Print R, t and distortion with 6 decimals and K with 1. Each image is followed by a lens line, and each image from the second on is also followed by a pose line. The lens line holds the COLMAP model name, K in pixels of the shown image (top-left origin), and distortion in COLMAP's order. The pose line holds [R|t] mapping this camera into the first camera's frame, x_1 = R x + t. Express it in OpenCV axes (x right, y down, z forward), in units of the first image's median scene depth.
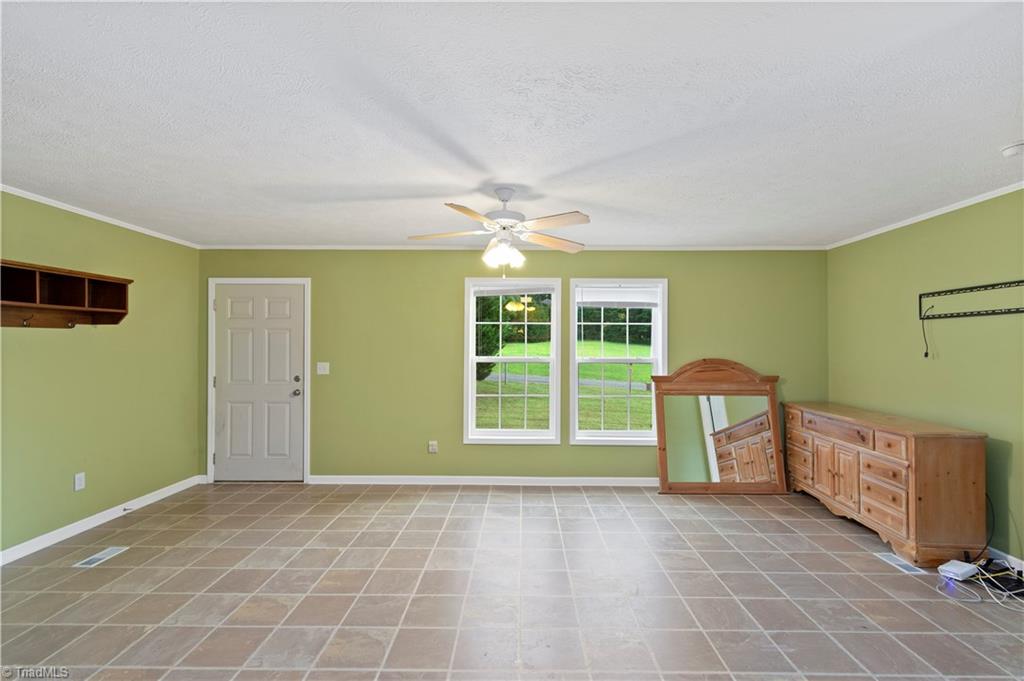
lens RADIAL K [[461.0, 0, 519.9], [0, 461.0, 340.5], [0, 0, 1]] dist [0.000052, 0.000923]
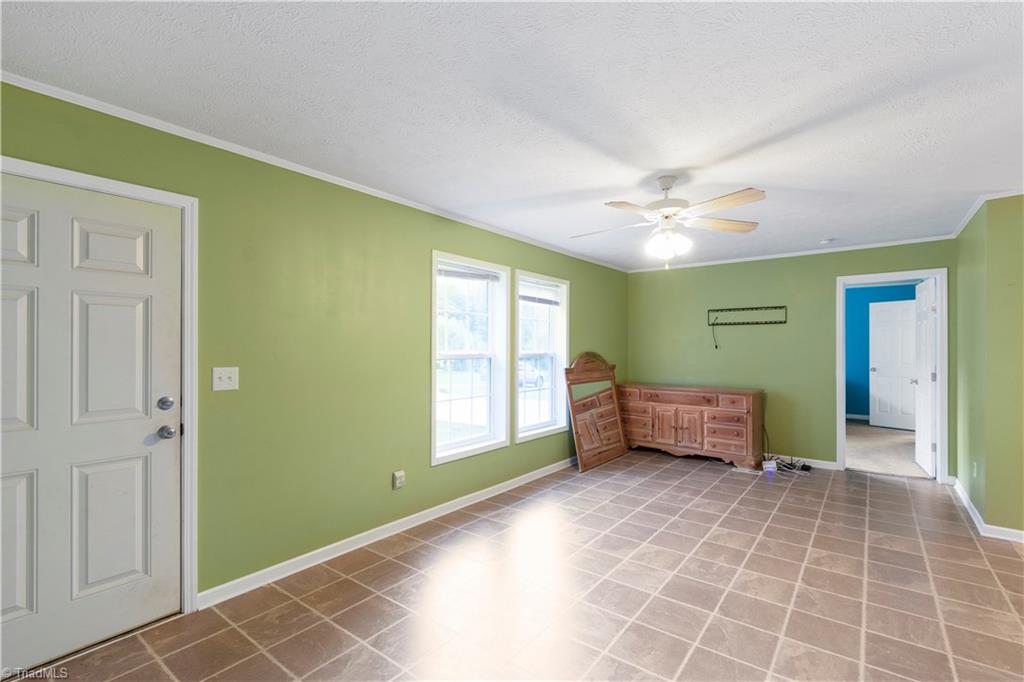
lens RADIAL K [[461.0, 0, 519.5], [0, 461.0, 344.6], [0, 0, 1]] dist [0.000052, 0.000923]
pose [[0.602511, 0.002355, 0.798107, -0.754472], [-0.010017, 0.999939, 0.004612, 0.019063], [-0.798048, -0.010773, 0.602498, 0.492814]]
